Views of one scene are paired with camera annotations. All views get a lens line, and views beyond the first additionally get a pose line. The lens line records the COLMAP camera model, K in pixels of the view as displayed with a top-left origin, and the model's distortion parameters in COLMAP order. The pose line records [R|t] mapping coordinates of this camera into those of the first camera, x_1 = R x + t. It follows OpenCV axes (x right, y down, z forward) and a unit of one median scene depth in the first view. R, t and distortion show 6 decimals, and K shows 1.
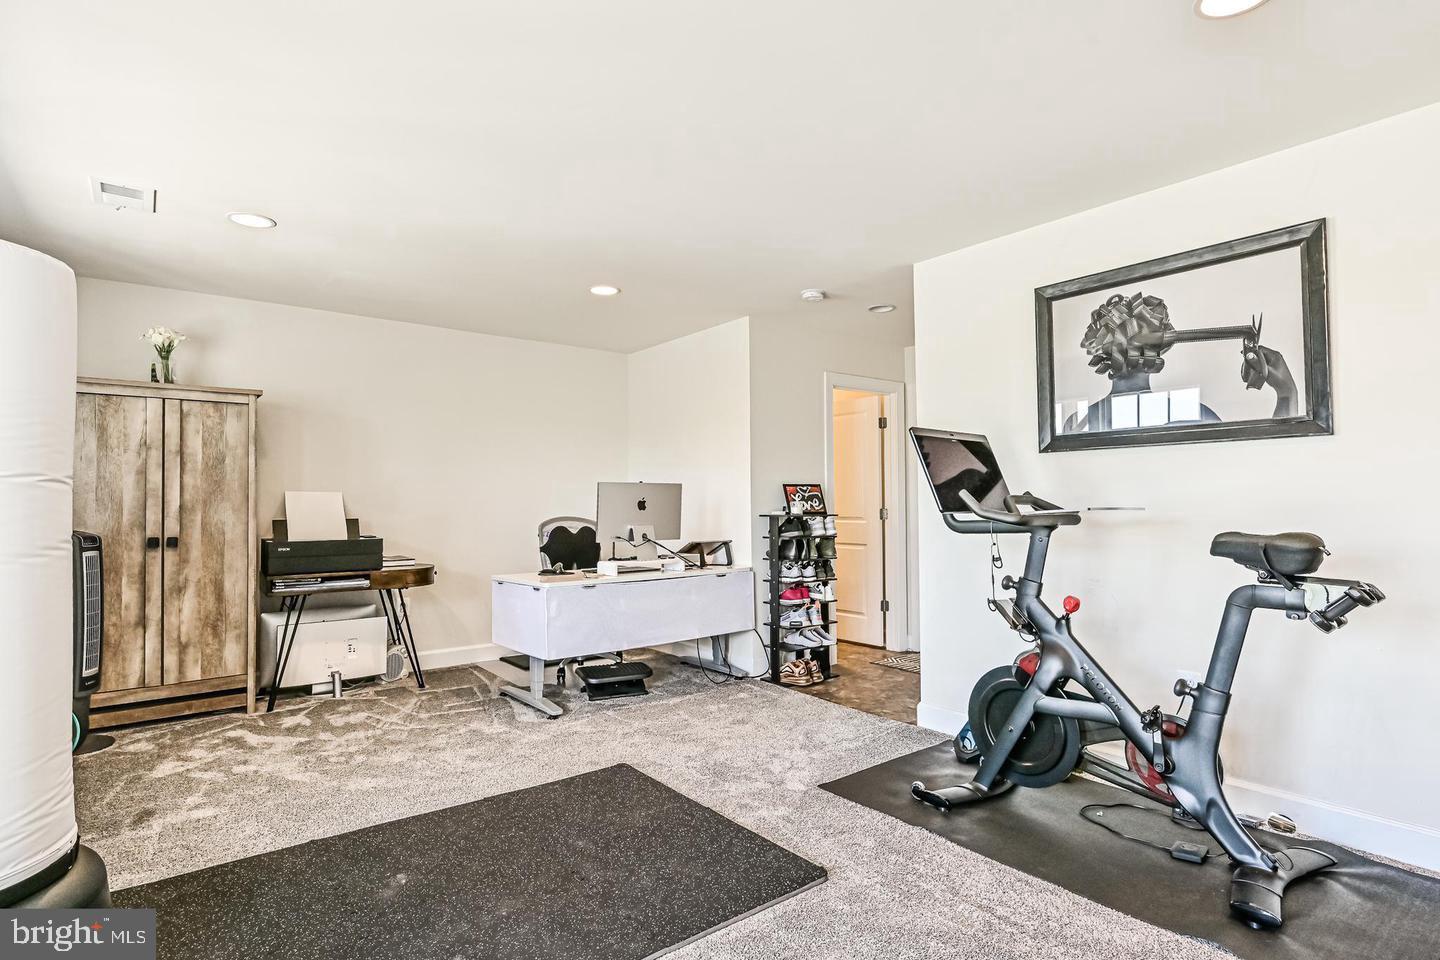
lens RADIAL K [[737.4, 0, 720.9], [0, 737.4, 485.3], [0, 0, 1]] dist [-0.000290, 0.001316]
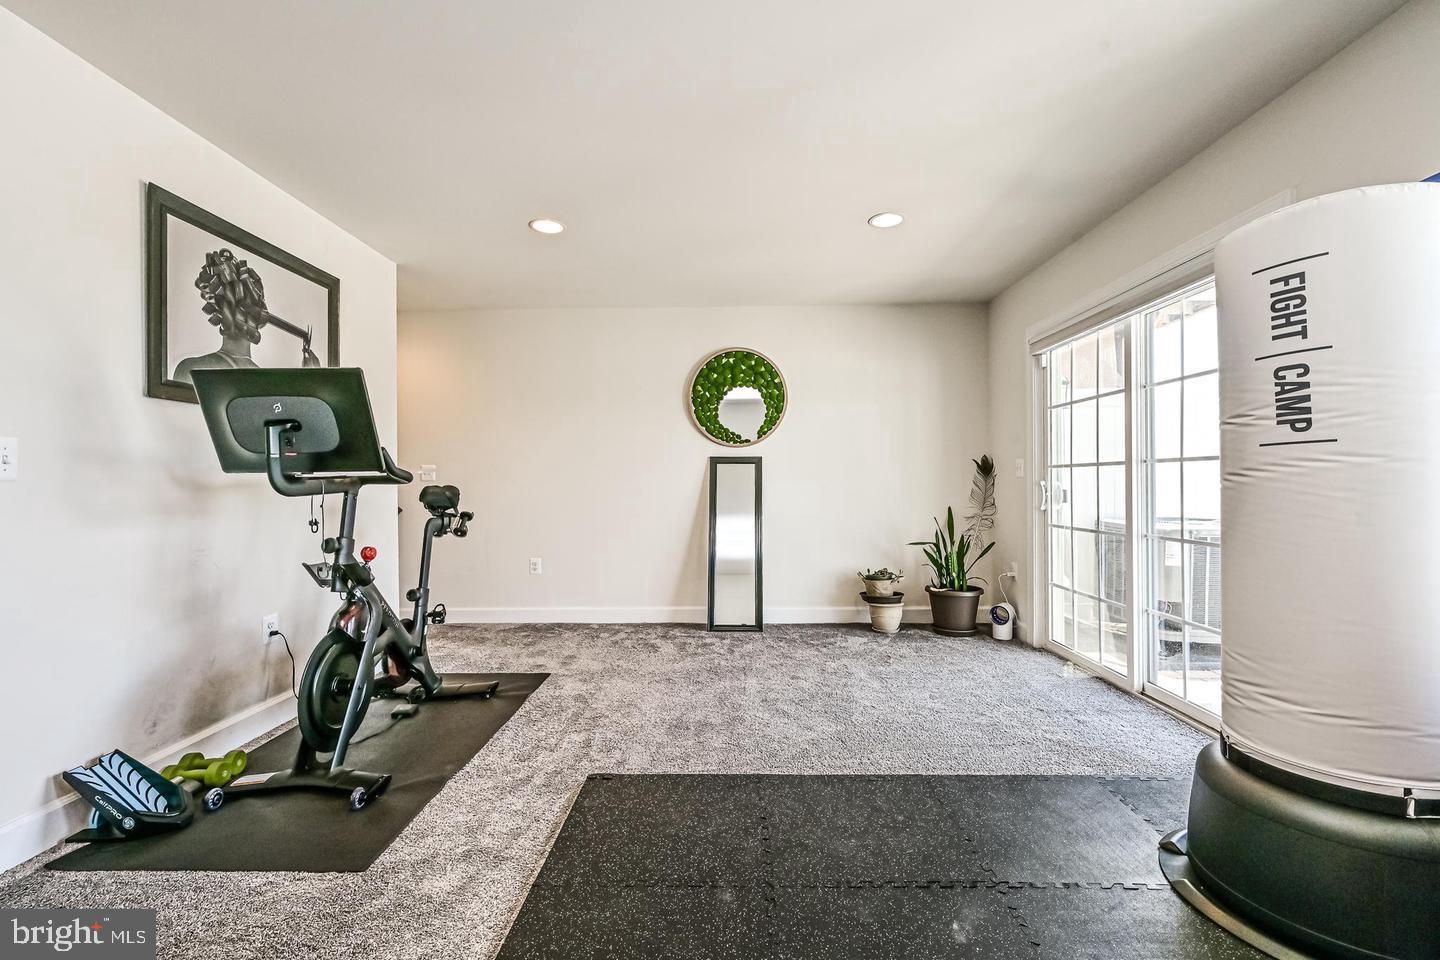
lens RADIAL K [[614.5, 0, 726.4], [0, 614.5, 482.6], [0, 0, 1]] dist [-0.000302, 0.000002]
pose [[-0.773323, 0.009682, 0.633939, -0.496340], [-0.005948, 0.999729, -0.022523, 0.063606], [-0.633985, -0.021188, -0.773055, 1.252323]]
